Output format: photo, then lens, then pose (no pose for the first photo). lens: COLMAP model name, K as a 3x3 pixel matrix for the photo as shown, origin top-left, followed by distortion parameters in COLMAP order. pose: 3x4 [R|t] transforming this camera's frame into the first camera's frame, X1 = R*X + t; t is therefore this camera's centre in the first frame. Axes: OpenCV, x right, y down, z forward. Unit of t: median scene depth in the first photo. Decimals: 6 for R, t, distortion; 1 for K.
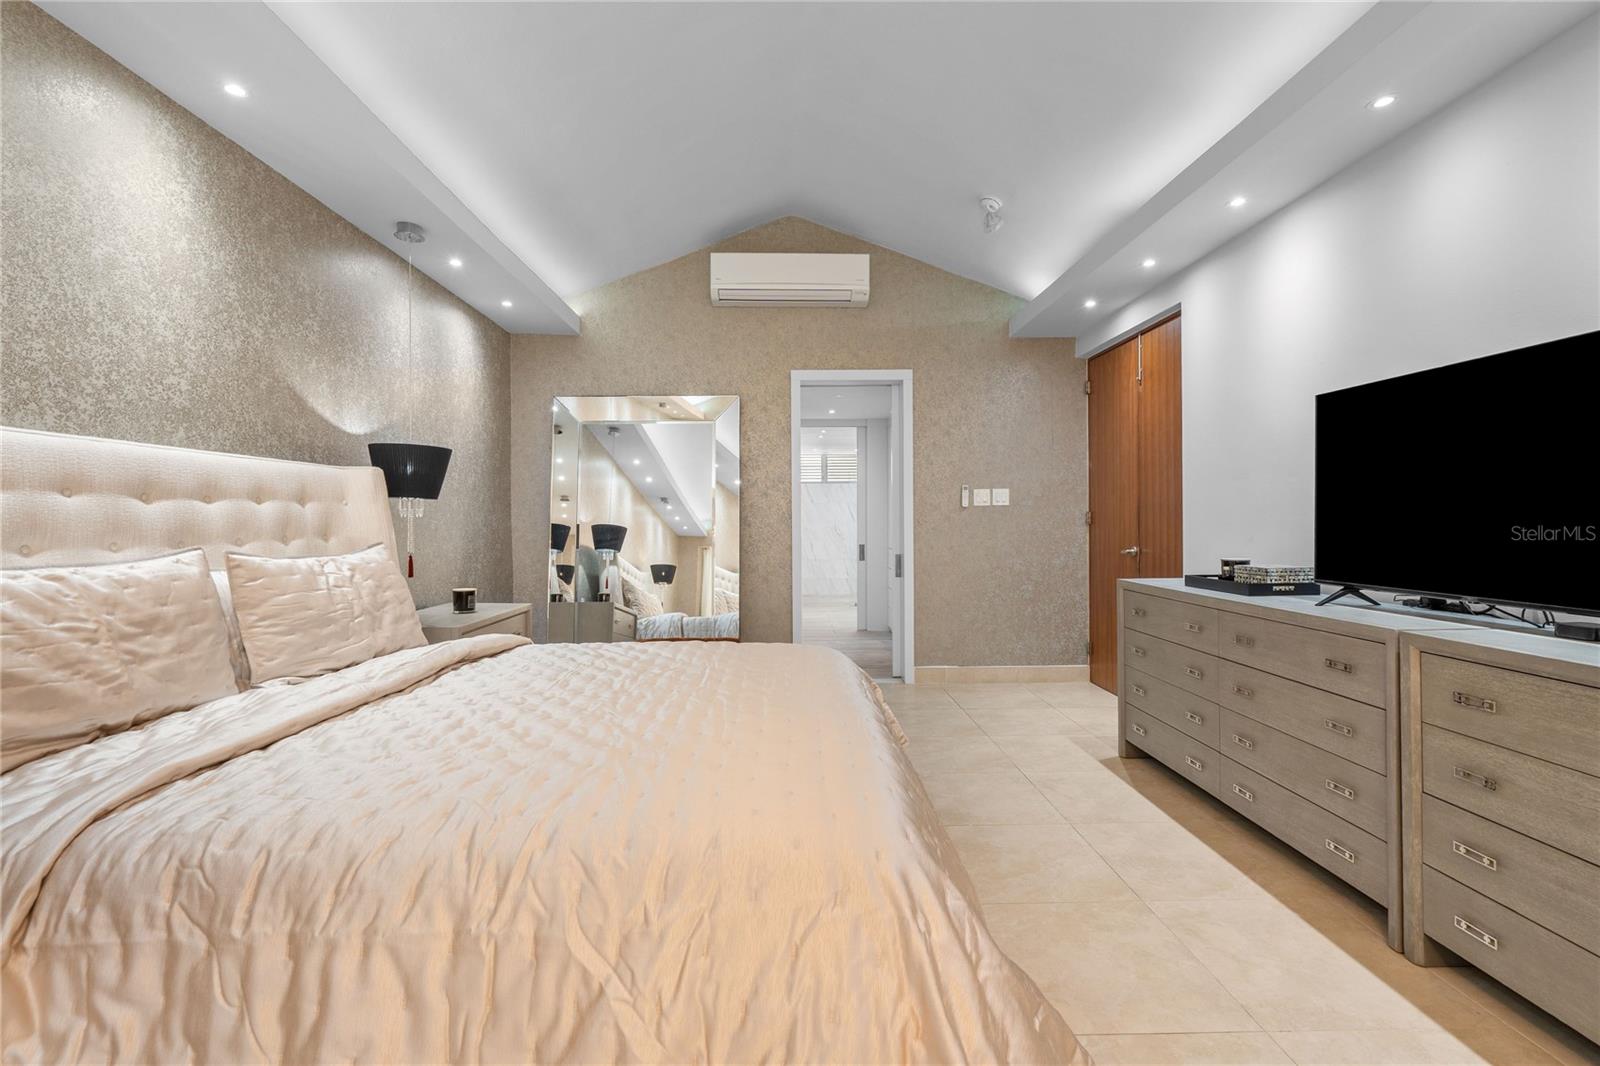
lens RADIAL K [[727.6, 0, 785.9], [0, 727.6, 514.6], [0, 0, 1]] dist [0.000904, 0.000531]
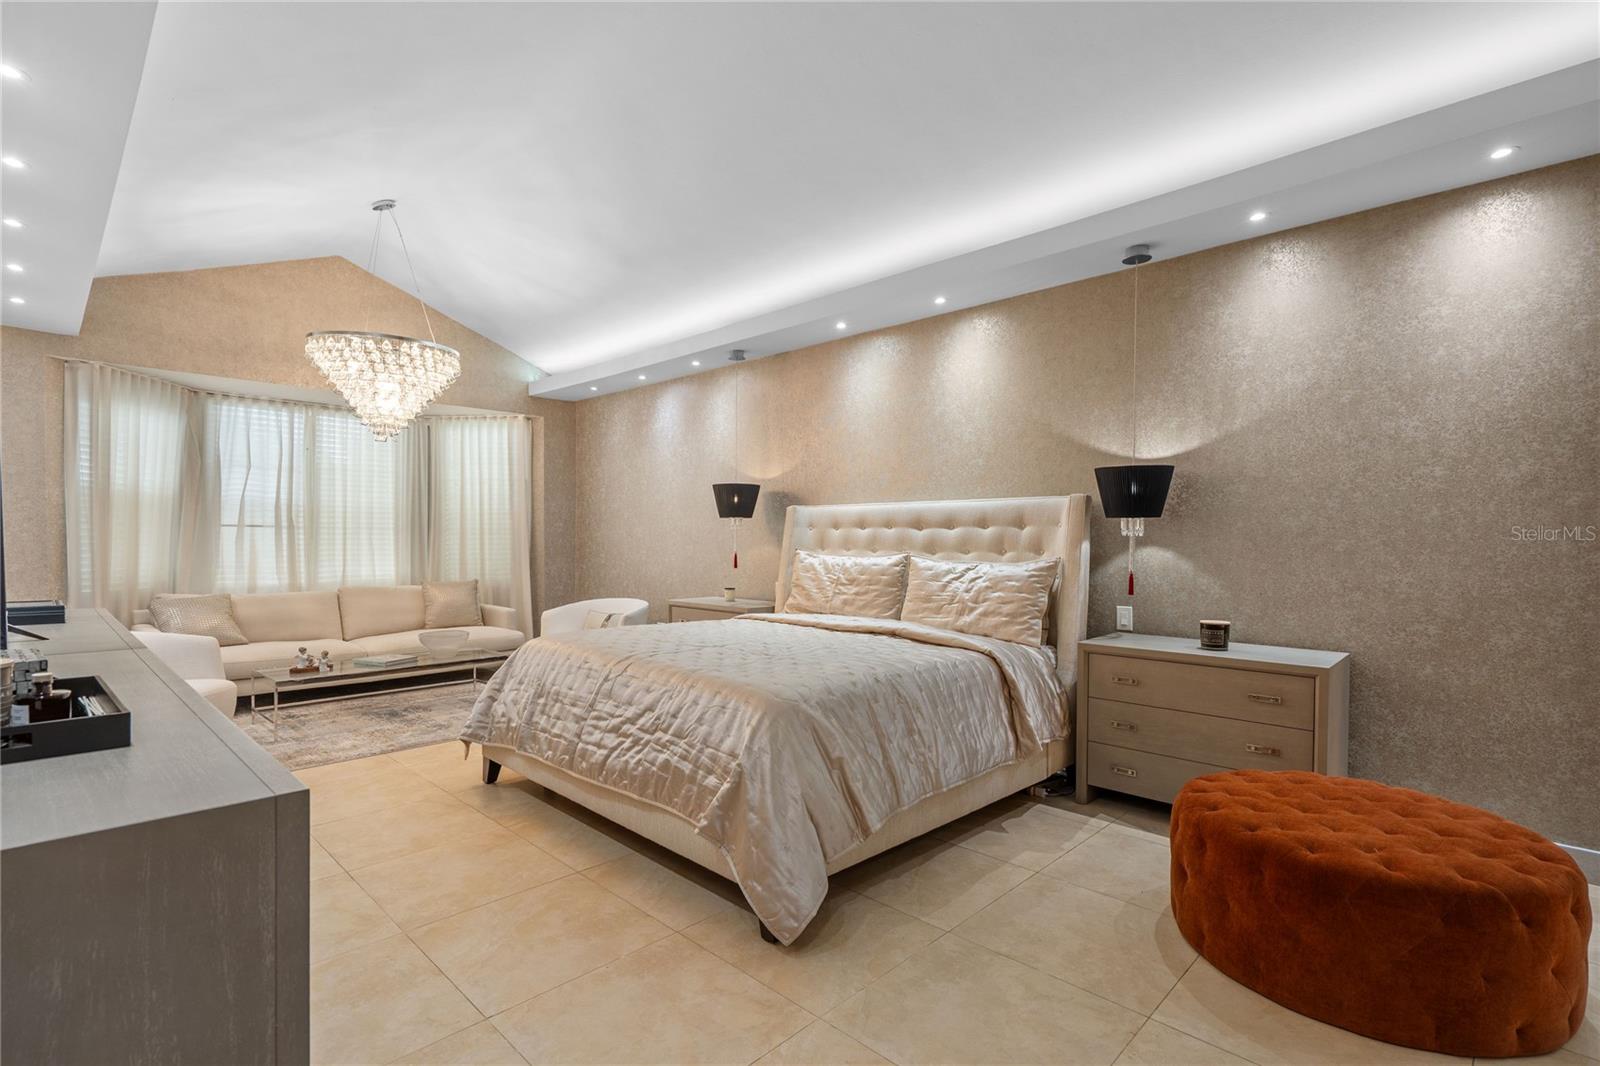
lens RADIAL K [[757.8, 0, 800.0], [0, 757.8, 533.0], [0, 0, 1]] dist [-0.010584, 0.000344]
pose [[-0.700405, -0.004064, -0.713734, 0.790190], [0.006196, 0.999911, -0.011774, 0.012364], [0.713719, -0.012669, -0.700318, 1.964439]]
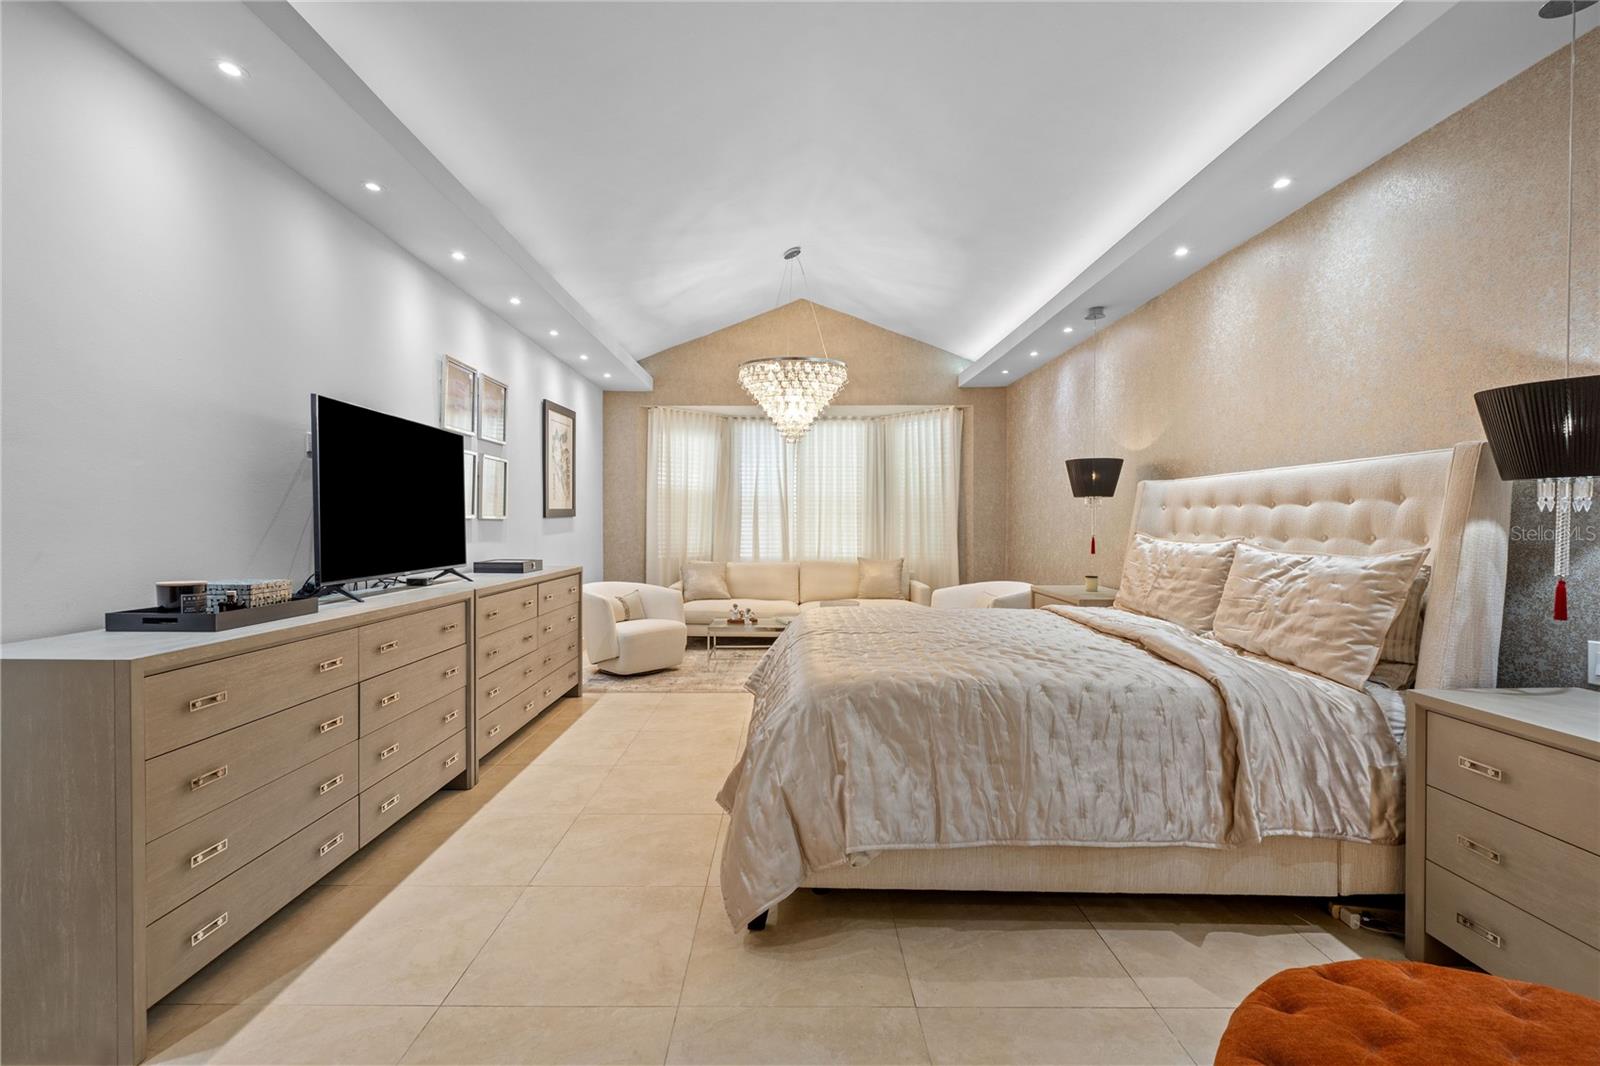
lens RADIAL K [[727.6, 0, 785.9], [0, 727.6, 514.6], [0, 0, 1]] dist [0.000904, 0.000531]
pose [[-0.999962, 0.003653, 0.007888, 0.101882], [0.003500, 0.999809, -0.019248, 0.019835], [-0.007957, -0.019220, -0.999784, 2.173039]]
